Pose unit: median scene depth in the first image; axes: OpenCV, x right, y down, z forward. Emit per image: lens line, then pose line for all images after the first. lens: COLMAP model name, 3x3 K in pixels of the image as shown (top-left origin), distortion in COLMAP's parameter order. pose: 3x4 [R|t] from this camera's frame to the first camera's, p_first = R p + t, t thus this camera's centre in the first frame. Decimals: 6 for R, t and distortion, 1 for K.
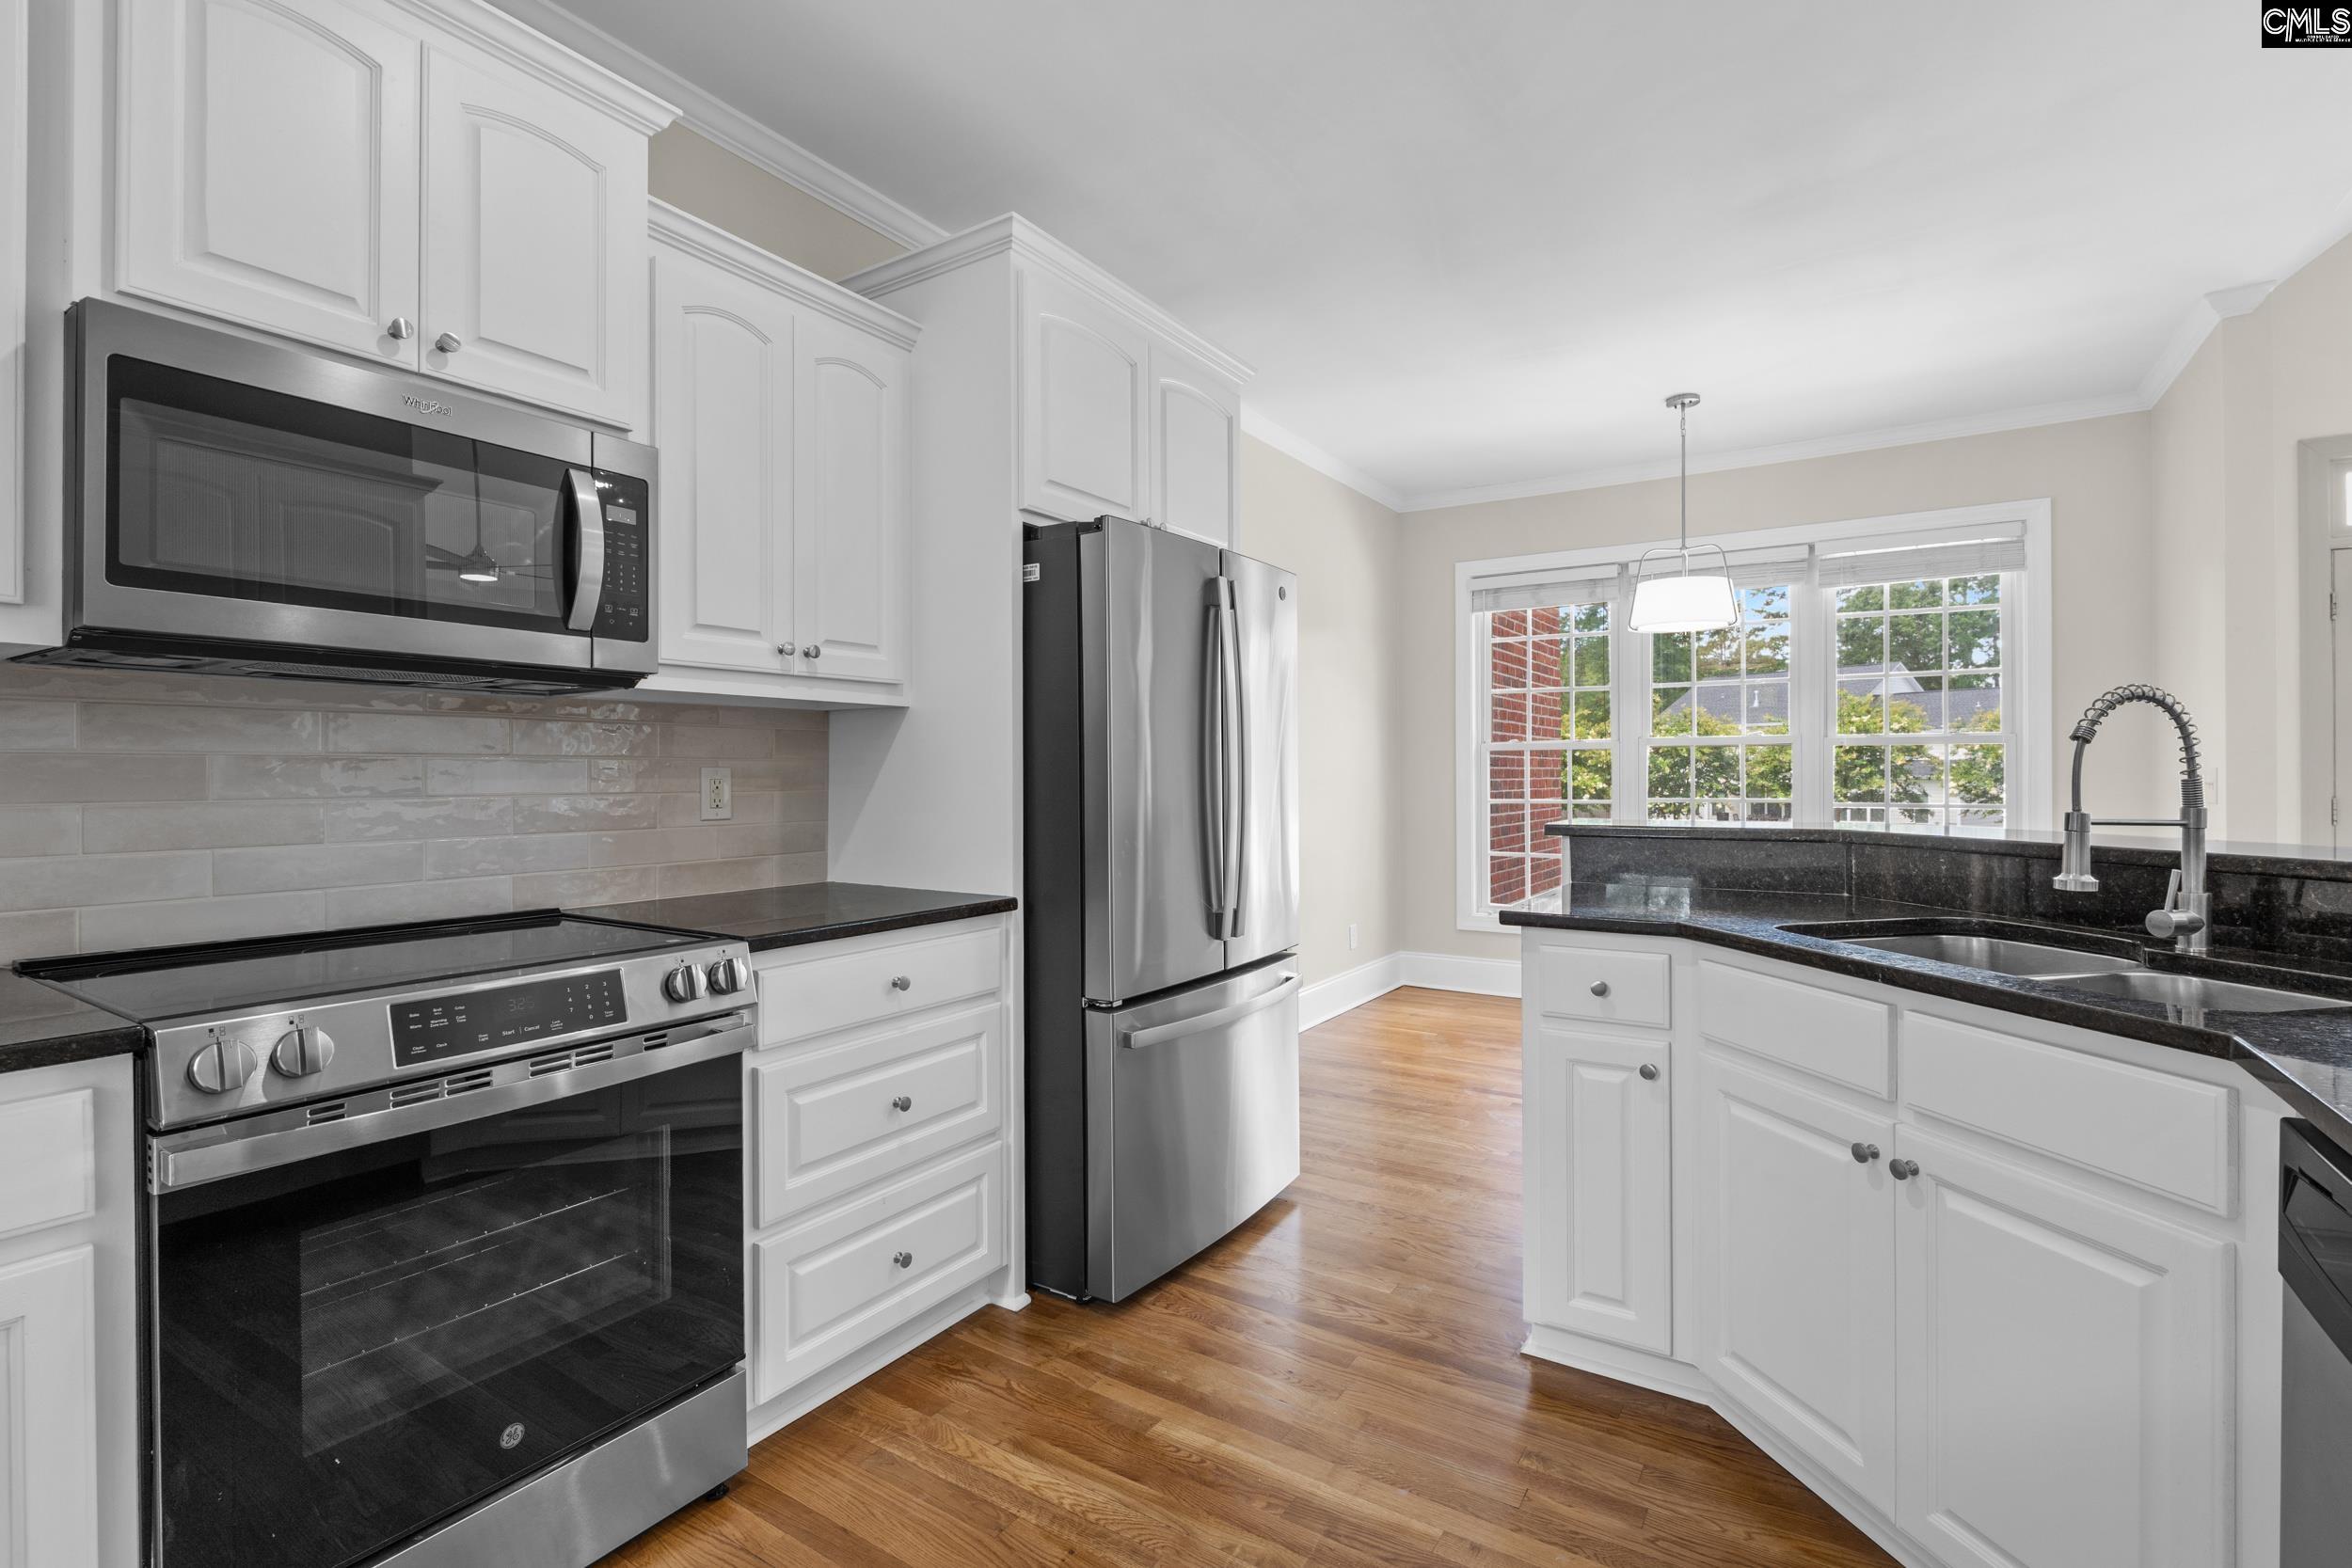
lens RADIAL K [[1082.6, 0, 1116.1], [0, 1082.6, 771.8], [0, 0, 1]] dist [-0.004565, 0.000176]
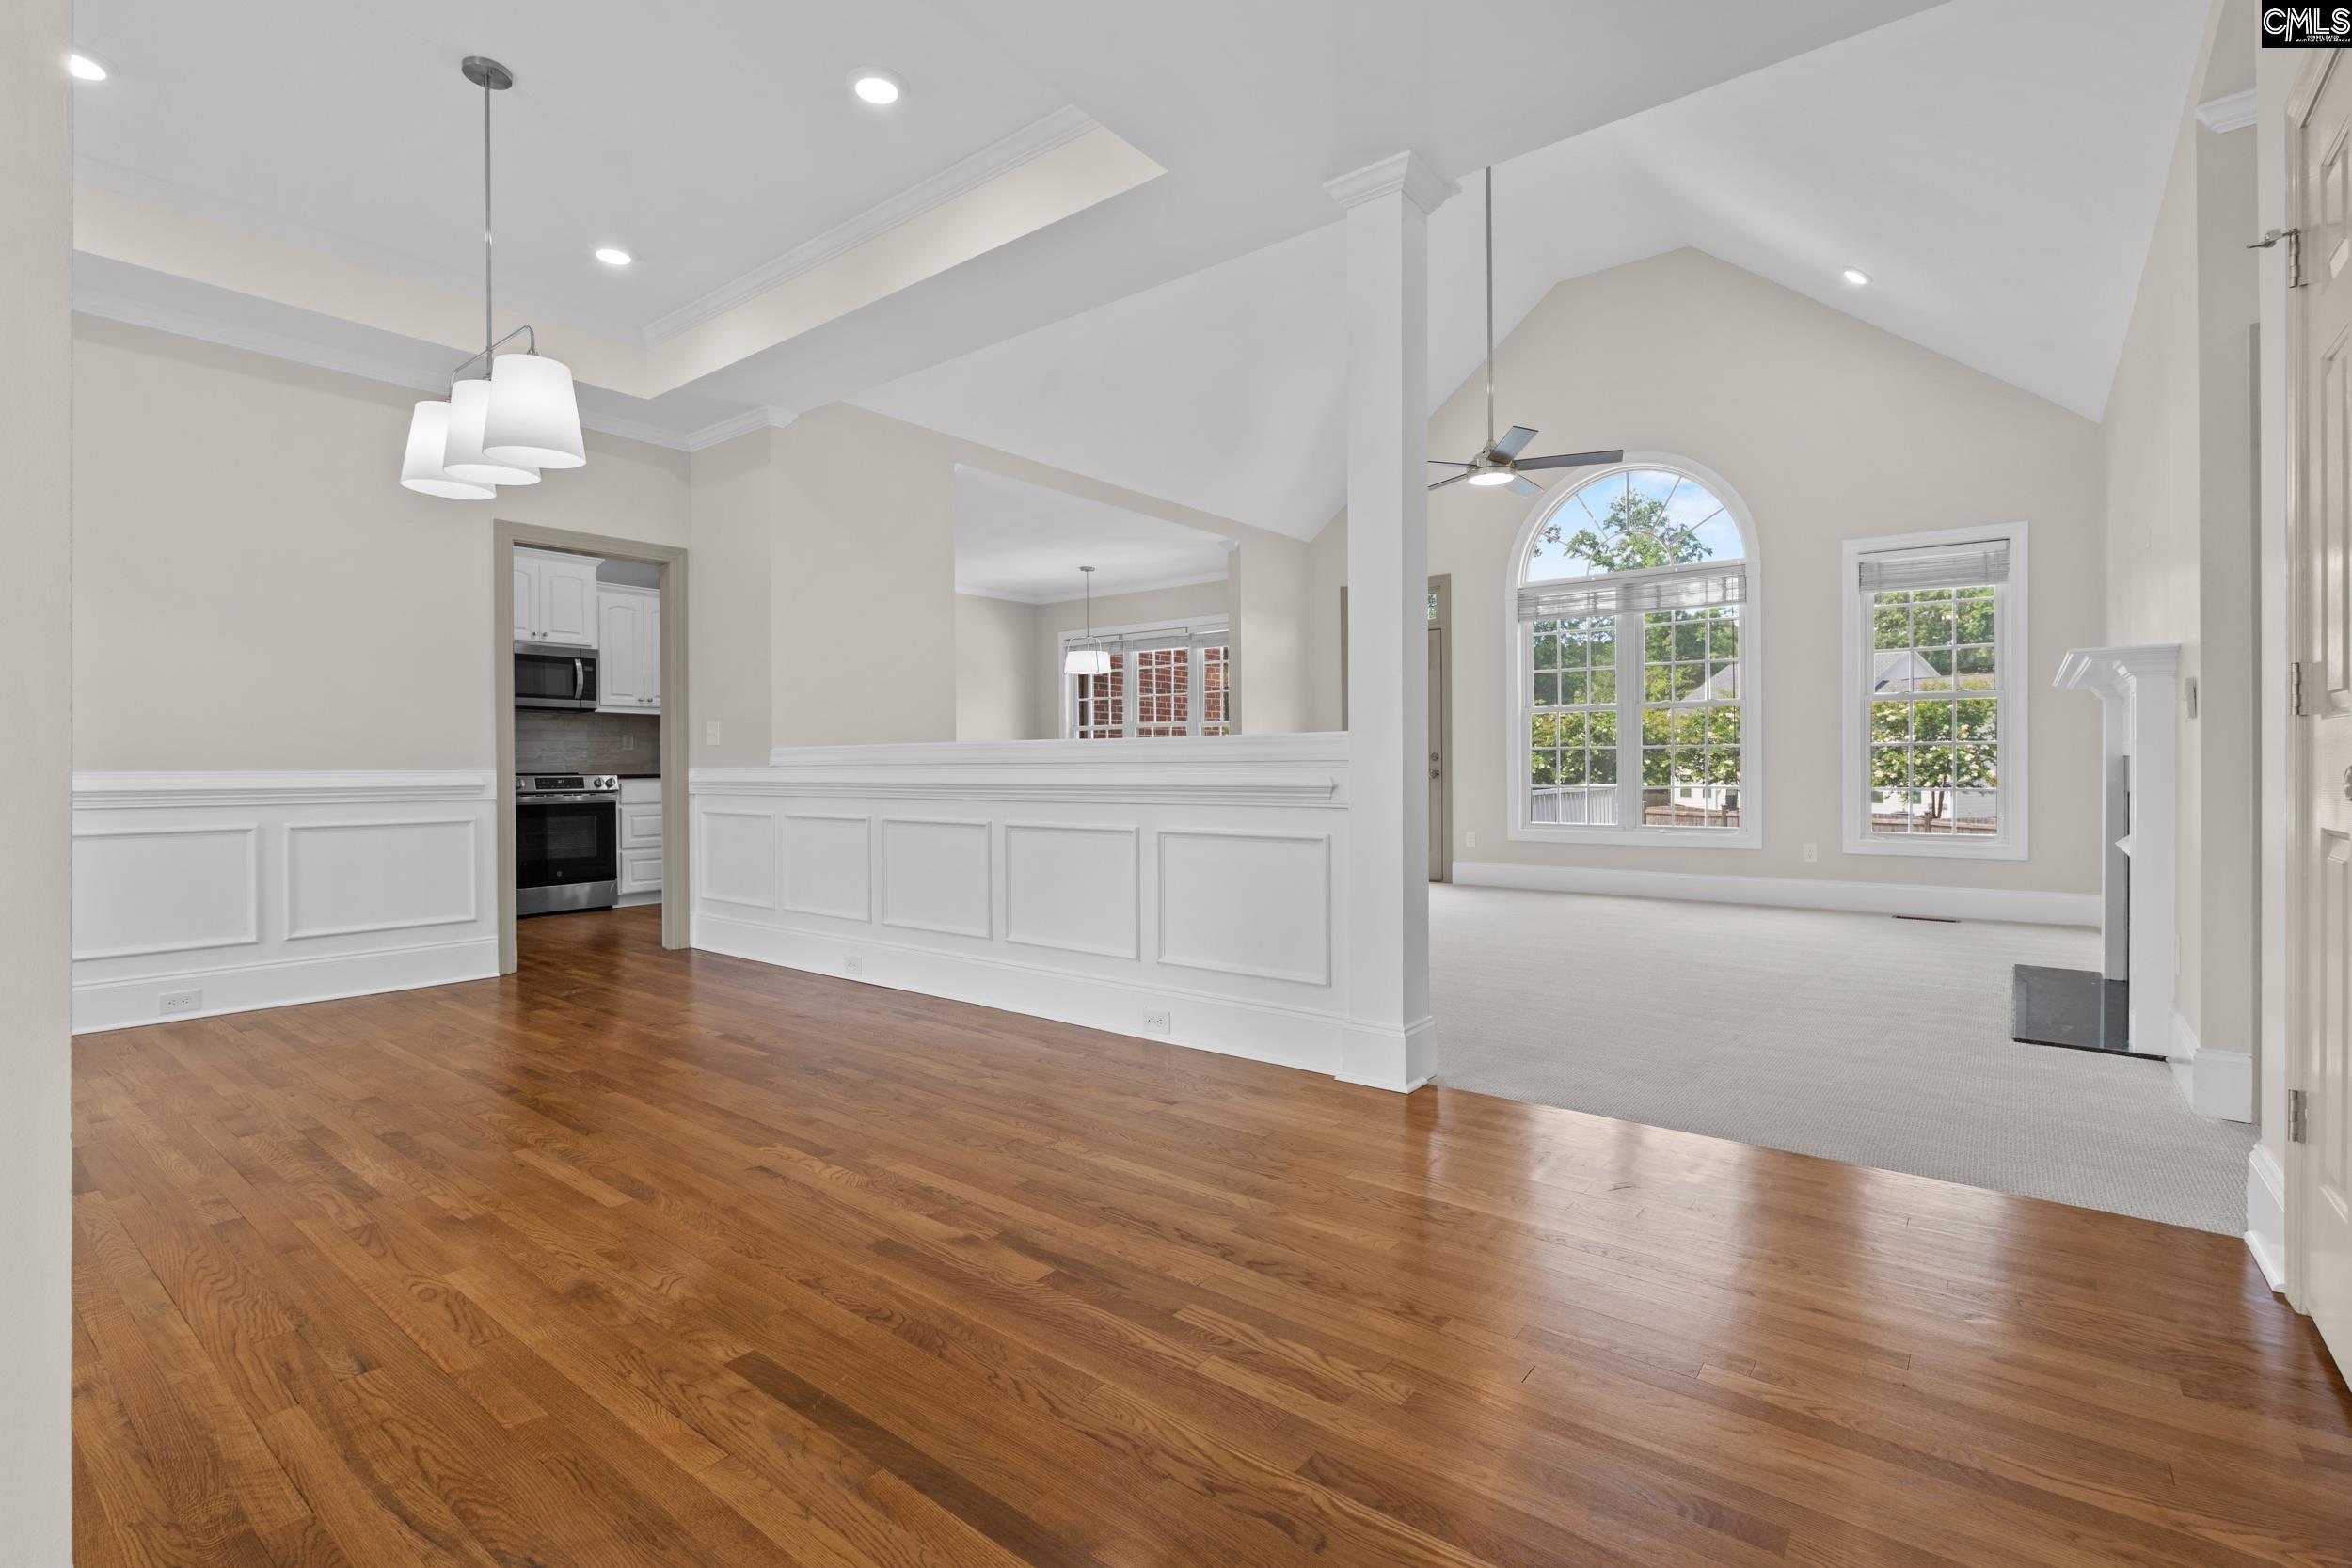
lens RADIAL K [[1082.6, 0, 1151.8], [0, 1082.6, 767.3], [0, 0, 1]] dist [-0.004565, 0.000176]
pose [[0.996510, -0.015309, -0.082055, 1.921146], [0.015142, 0.999882, -0.002657, 0.166040], [0.082086, 0.001405, 0.996624, -2.777640]]
